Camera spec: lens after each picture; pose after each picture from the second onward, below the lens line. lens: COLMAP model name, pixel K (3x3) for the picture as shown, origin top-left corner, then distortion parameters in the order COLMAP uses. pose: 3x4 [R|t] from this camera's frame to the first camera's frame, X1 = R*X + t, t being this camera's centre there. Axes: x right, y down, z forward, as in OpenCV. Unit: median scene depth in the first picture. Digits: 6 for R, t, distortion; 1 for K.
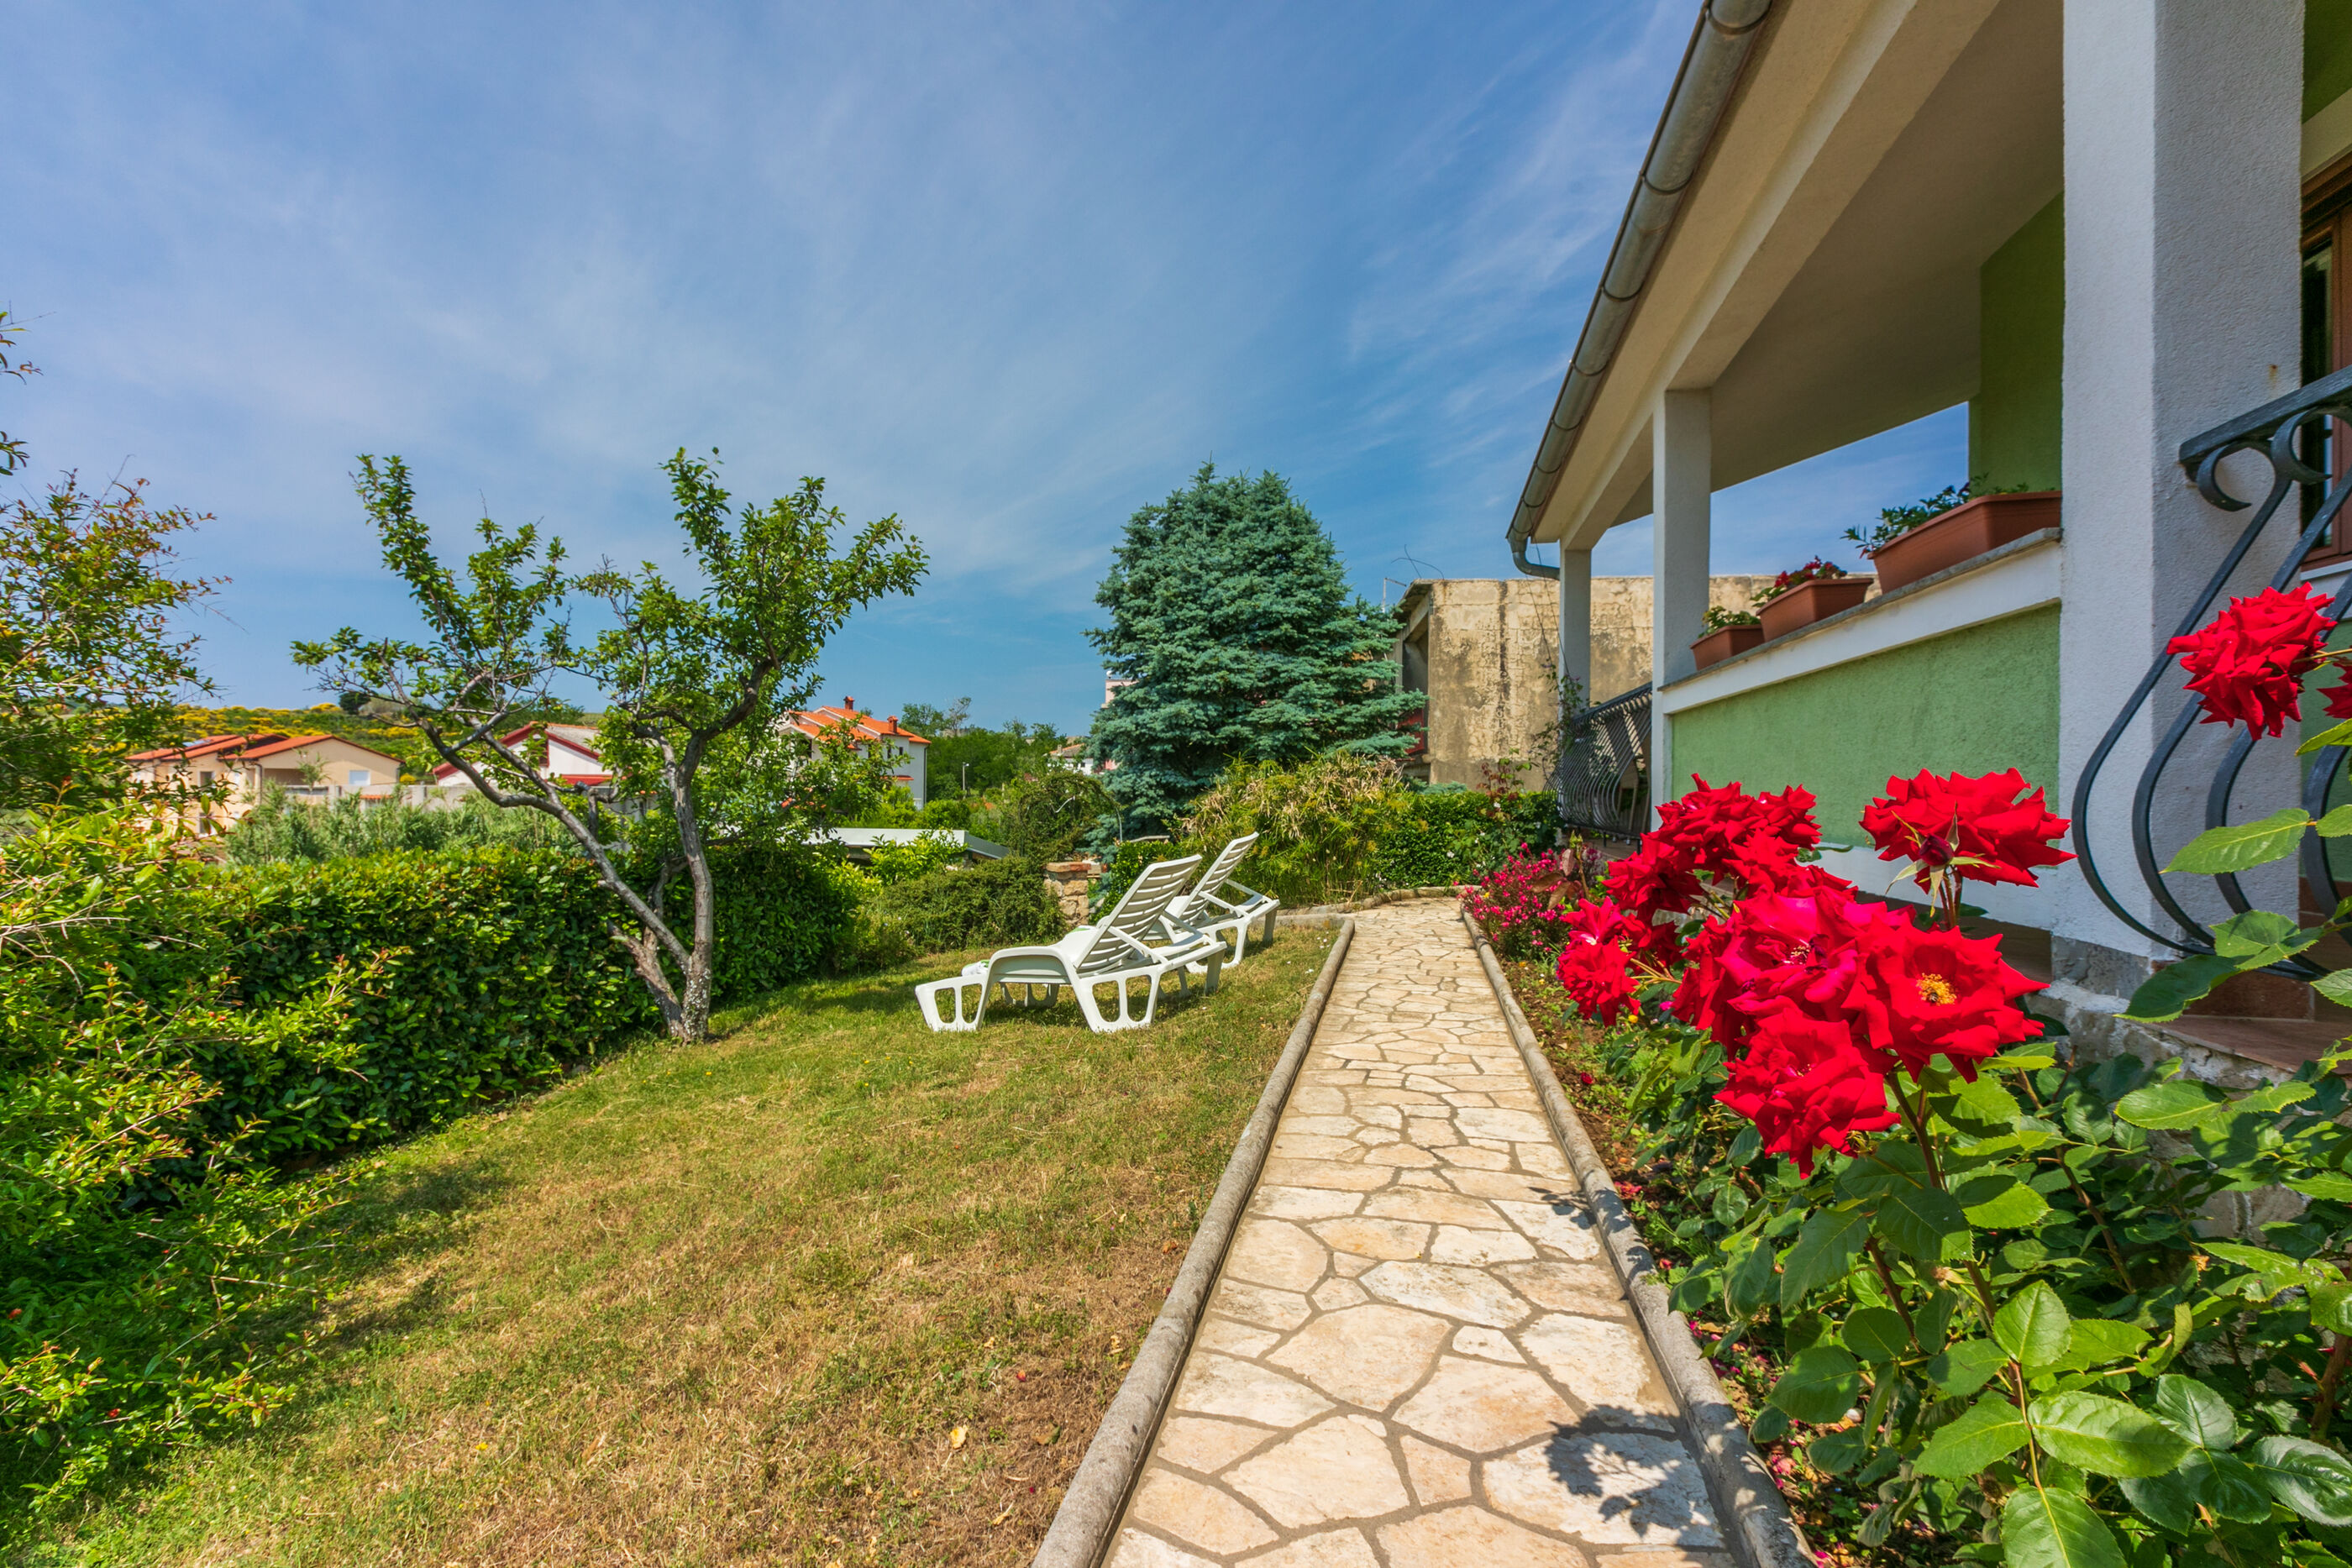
lens RADIAL K [[1061.5, 0, 1166.6], [0, 1061.5, 785.1], [0, 0, 1]] dist [0.017238, -0.006334]
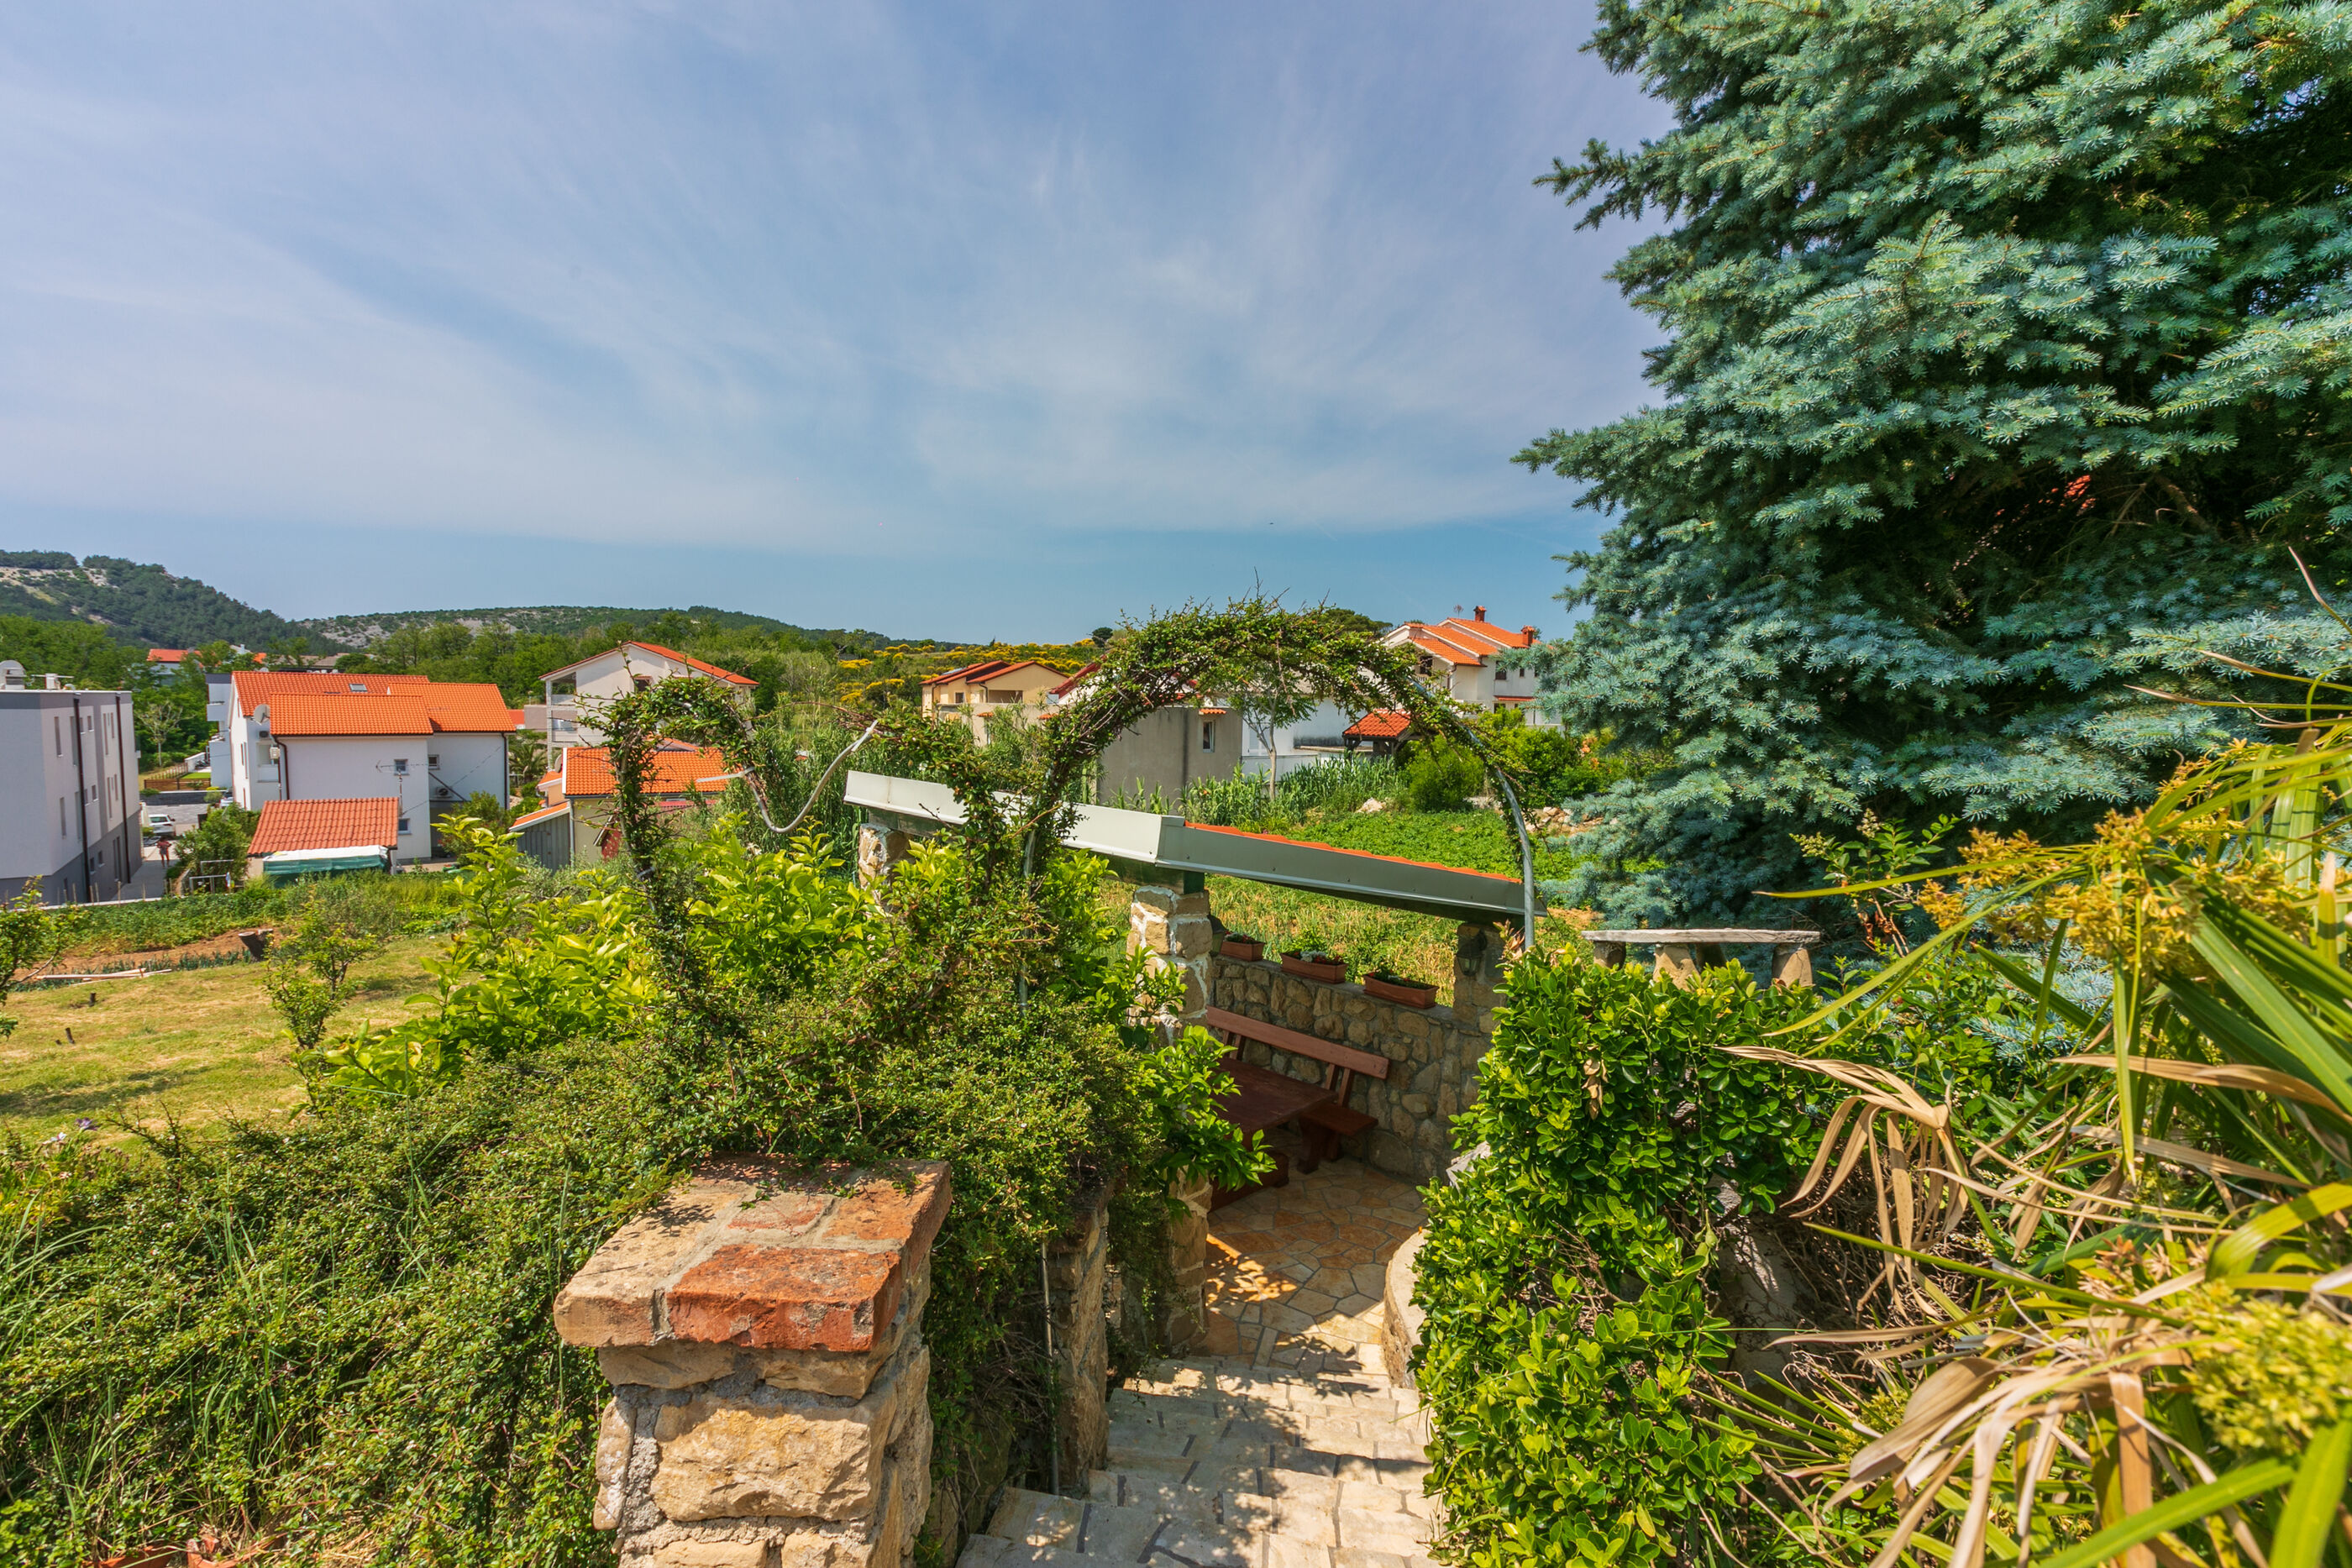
lens RADIAL K [[1061.5, 0, 1166.6], [0, 1061.5, 785.1], [0, 0, 1]] dist [0.017238, -0.006334]
pose [[0.810443, 0.047460, -0.583892, 0.018393], [-0.004858, 0.997223, 0.074314, 0.006063], [0.585797, -0.057390, 0.808423, 0.732534]]
